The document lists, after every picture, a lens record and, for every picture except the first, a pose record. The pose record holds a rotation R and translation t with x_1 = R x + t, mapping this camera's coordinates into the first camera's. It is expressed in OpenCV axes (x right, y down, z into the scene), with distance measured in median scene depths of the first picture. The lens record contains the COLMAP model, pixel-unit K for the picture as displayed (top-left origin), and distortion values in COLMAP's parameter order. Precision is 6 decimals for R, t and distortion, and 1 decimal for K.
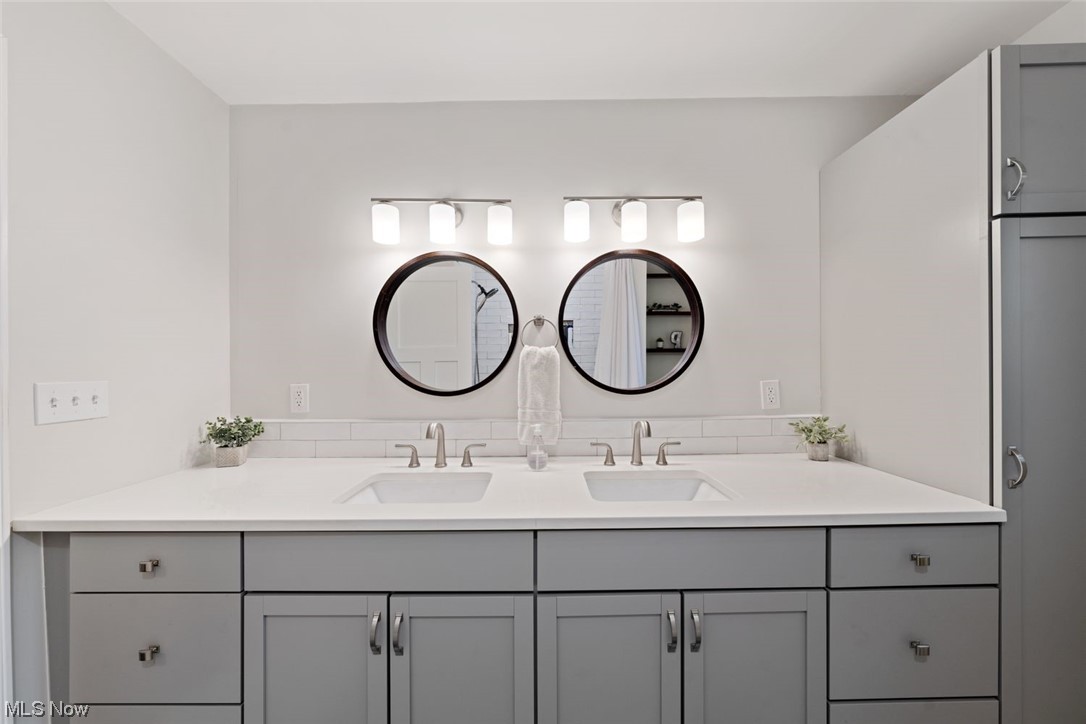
lens RADIAL K [[371.2, 0, 548.7], [0, 371.2, 364.0], [0, 0, 1]] dist [-0.001641, -0.000120]
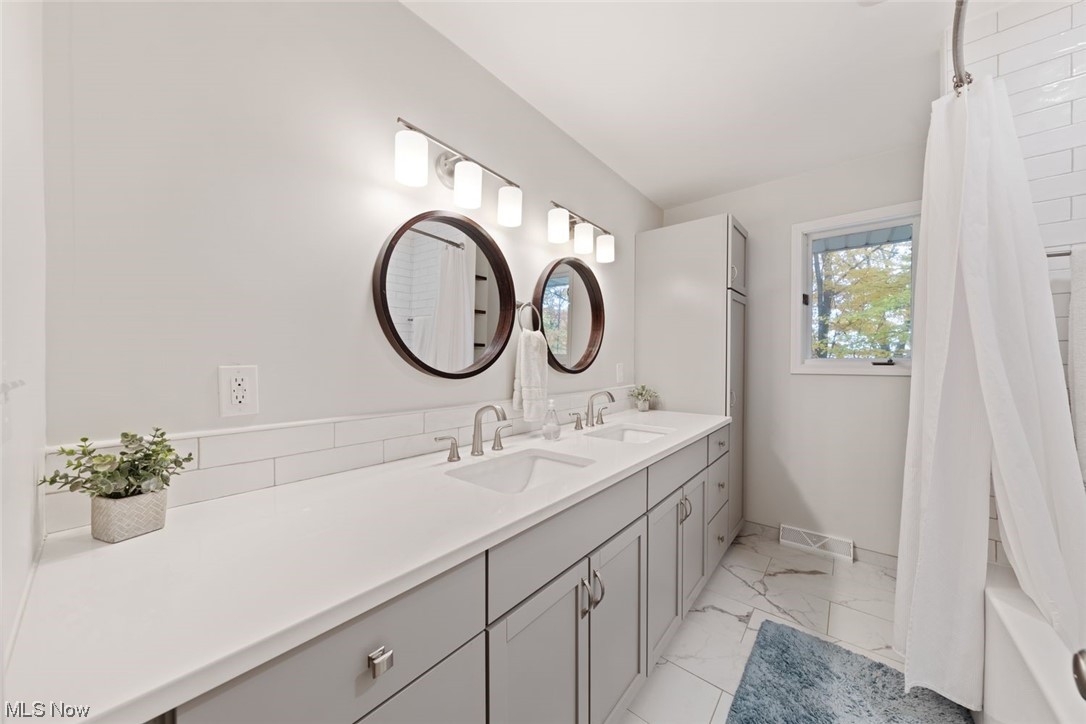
lens RADIAL K [[371.2, 0, 551.2], [0, 371.2, 367.4], [0, 0, 1]] dist [-0.001641, -0.000120]
pose [[0.634139, -0.004541, 0.773206, -0.865457], [-0.015519, 0.999707, 0.018599, 0.040712], [-0.773064, -0.023793, 0.633882, 0.276106]]
